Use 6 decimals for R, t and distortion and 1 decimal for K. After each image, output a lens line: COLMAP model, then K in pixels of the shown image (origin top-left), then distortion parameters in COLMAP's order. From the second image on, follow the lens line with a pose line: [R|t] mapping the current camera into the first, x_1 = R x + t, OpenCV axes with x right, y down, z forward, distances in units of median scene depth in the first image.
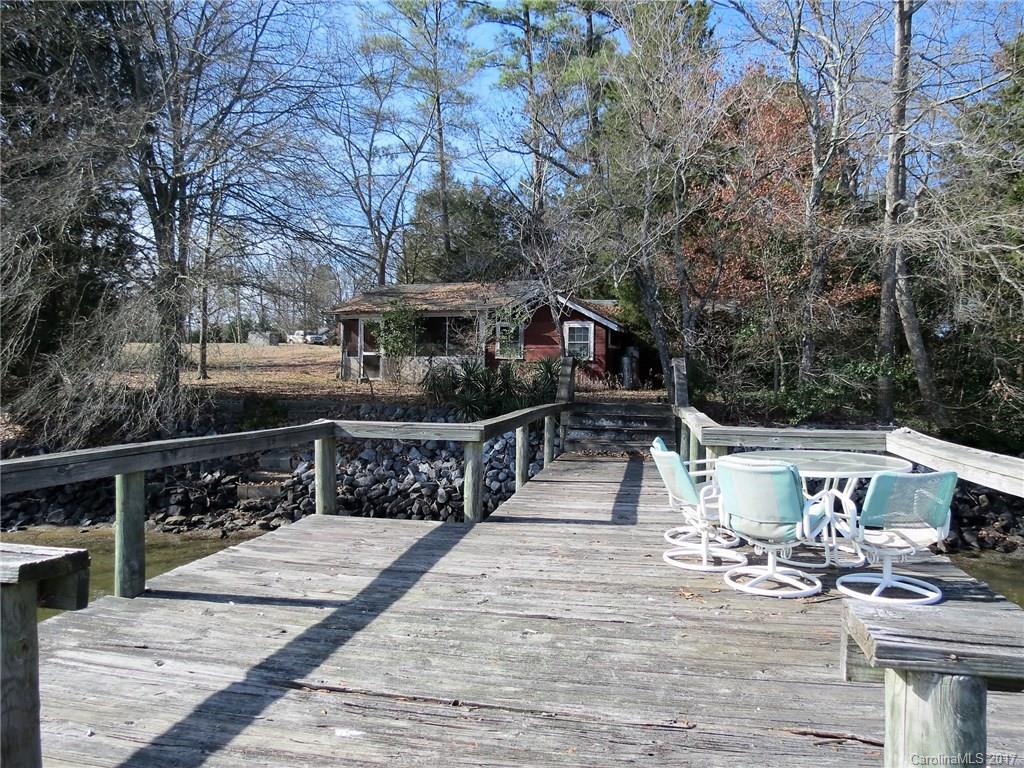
lens RADIAL K [[713.4, 0, 512.0], [0, 713.4, 384.0], [0, 0, 1]] dist [-0.000001, 0.000325]
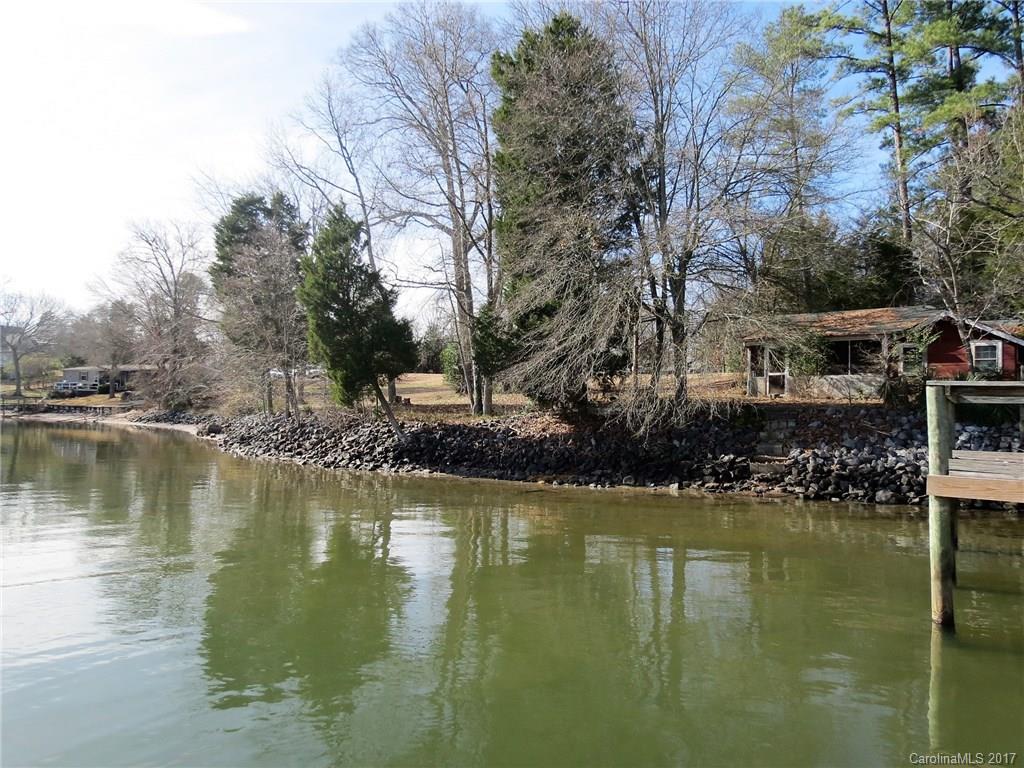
lens RADIAL K [[758.5, 0, 512.0], [0, 758.5, 384.0], [0, 0, 1]] dist [0.003808, 0.003345]
pose [[0.944458, -0.014354, -0.328318, -0.217388], [-0.001962, 0.998781, -0.049312, 0.039746], [0.328626, 0.047218, 0.943279, -0.353989]]
